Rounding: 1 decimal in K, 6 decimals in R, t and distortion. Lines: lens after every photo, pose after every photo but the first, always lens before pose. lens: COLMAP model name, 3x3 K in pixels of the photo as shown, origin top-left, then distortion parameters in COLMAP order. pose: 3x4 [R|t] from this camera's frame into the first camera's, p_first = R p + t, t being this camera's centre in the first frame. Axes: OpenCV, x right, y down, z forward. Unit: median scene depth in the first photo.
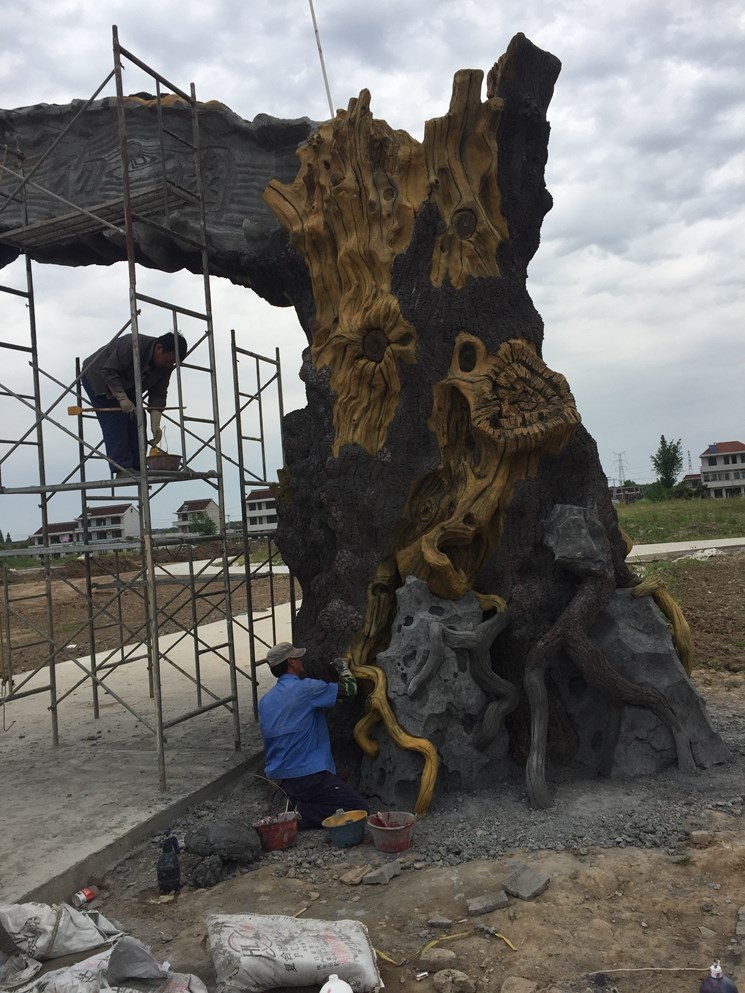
lens RADIAL K [[848.8, 0, 372.5], [0, 848.8, 496.5], [0, 0, 1]] dist [0.063914, -0.092367]
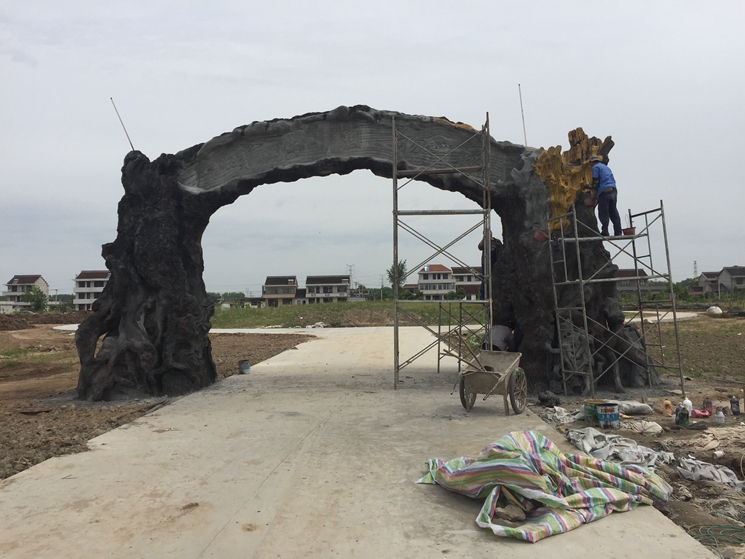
lens RADIAL K [[636.8, 0, 370.2], [0, 636.8, 281.8], [0, 0, 1]] dist [0.063914, -0.092367]
pose [[0.945363, 0.075149, 0.317241, -1.234083], [-0.070942, 0.997172, -0.024810, 0.068400], [-0.318208, 0.000949, 0.948020, -0.801163]]
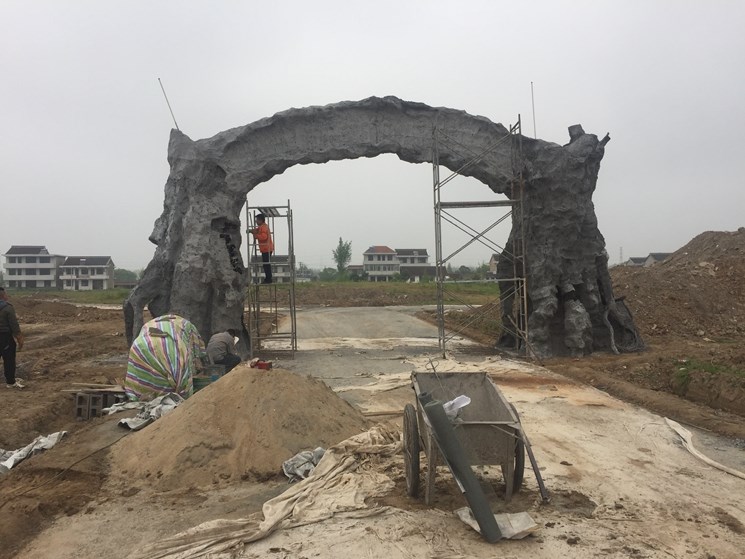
lens RADIAL K [[636.8, 0, 370.2], [0, 636.8, 281.8], [0, 0, 1]] dist [0.063914, -0.092367]
pose [[0.908669, 0.077066, 0.410342, -1.618465], [-0.083143, 0.996533, -0.003044, 0.125687], [-0.409154, -0.031351, 0.911927, -0.896540]]
